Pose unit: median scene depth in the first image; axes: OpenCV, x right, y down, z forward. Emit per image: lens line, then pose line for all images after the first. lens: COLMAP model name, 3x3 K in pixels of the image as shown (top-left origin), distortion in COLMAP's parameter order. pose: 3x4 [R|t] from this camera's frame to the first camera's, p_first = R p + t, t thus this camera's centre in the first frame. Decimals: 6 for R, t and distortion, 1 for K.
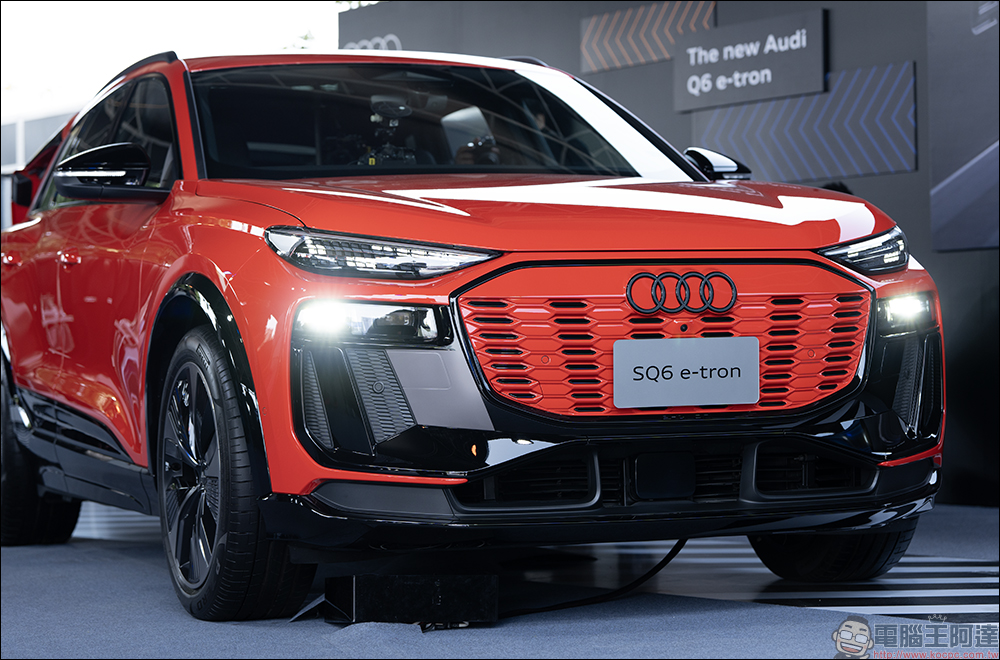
lens RADIAL K [[2518.0, 0, 499.8], [0, 2518.0, 329.9], [0, 0, 1]] dist [0.086459, 0.000000]
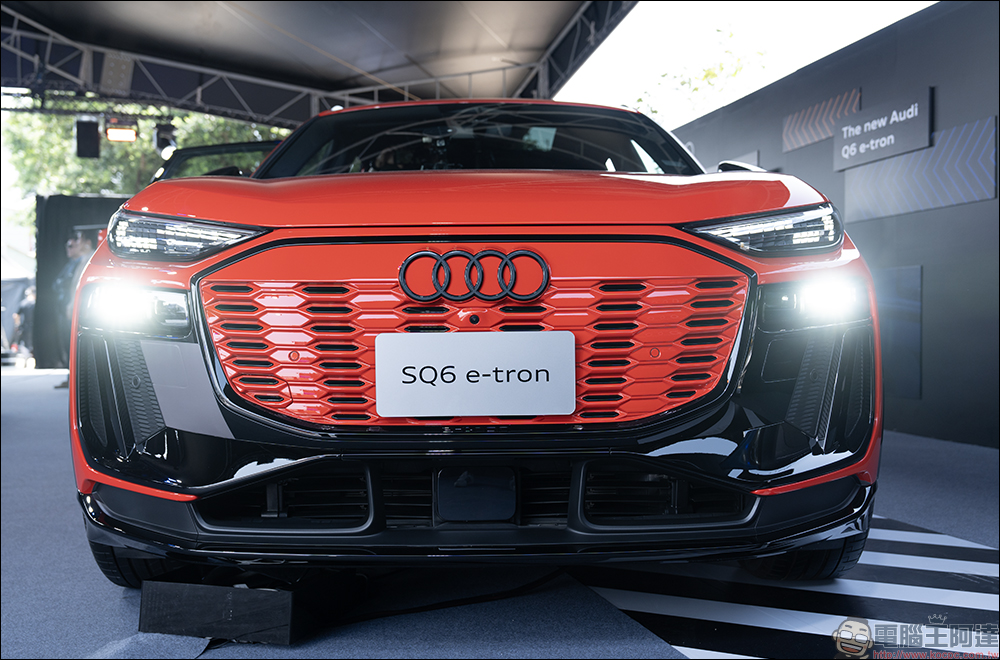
lens RADIAL K [[1030.4, 0, 500.7], [0, 1030.4, 328.0], [0, 0, 1]] dist [0.023086, 0.000000]
pose [[0.936167, 0.013289, -0.351305, 0.194144], [-0.008136, 0.999837, 0.016139, -0.003366], [0.351462, -0.012250, 0.936122, 0.682522]]
